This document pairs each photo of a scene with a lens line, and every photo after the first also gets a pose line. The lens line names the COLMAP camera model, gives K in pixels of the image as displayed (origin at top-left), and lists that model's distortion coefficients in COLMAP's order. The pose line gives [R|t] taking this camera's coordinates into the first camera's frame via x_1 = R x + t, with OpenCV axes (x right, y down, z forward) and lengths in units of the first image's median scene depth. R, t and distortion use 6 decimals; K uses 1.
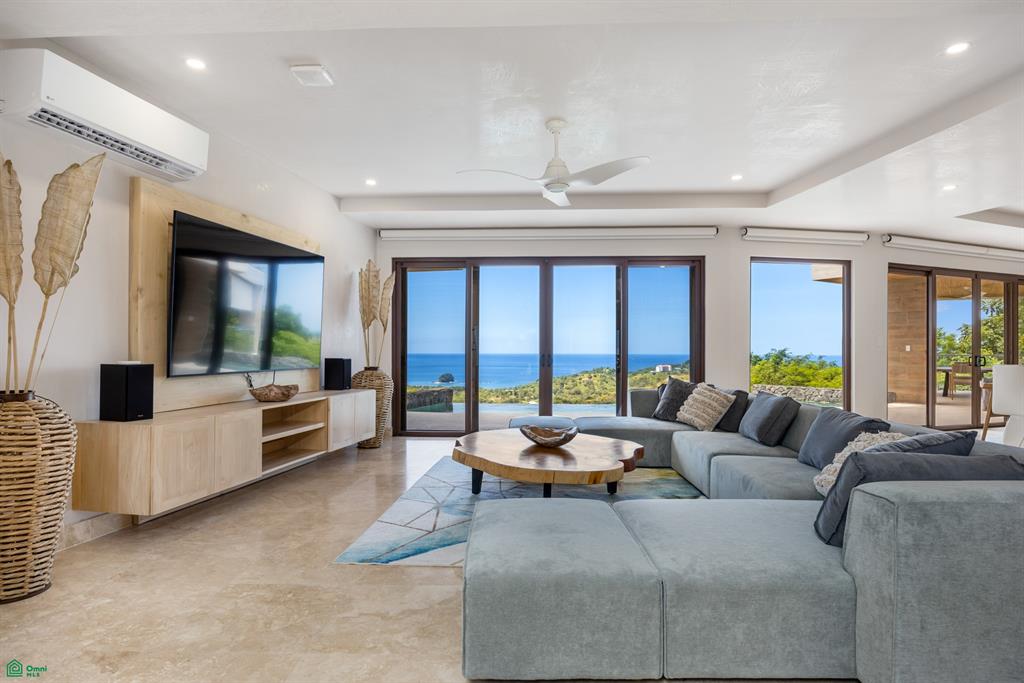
lens RADIAL K [[574.7, 0, 513.2], [0, 574.7, 343.4], [0, 0, 1]] dist [-0.007911, -0.001747]
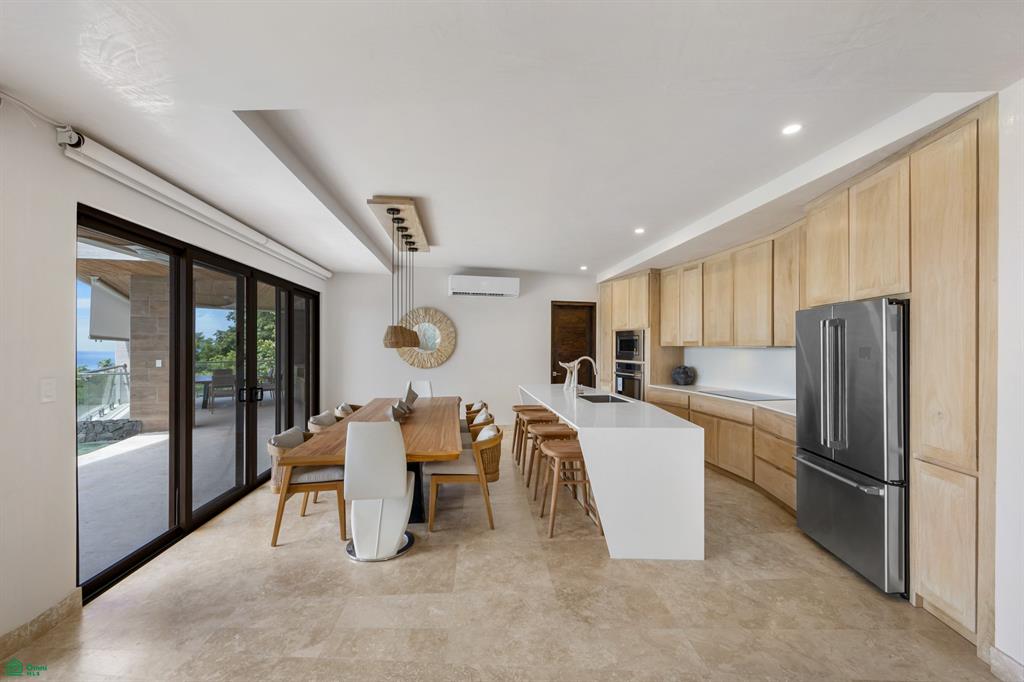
lens RADIAL K [[414.2, 0, 514.4], [0, 414.2, 347.4], [0, 0, 1]] dist [-0.003604, -0.000224]
pose [[0.274724, -0.006073, 0.961504, 0.271178], [-0.009499, 0.999914, 0.009029, -0.023746], [-0.961476, -0.011614, 0.274642, 0.363795]]
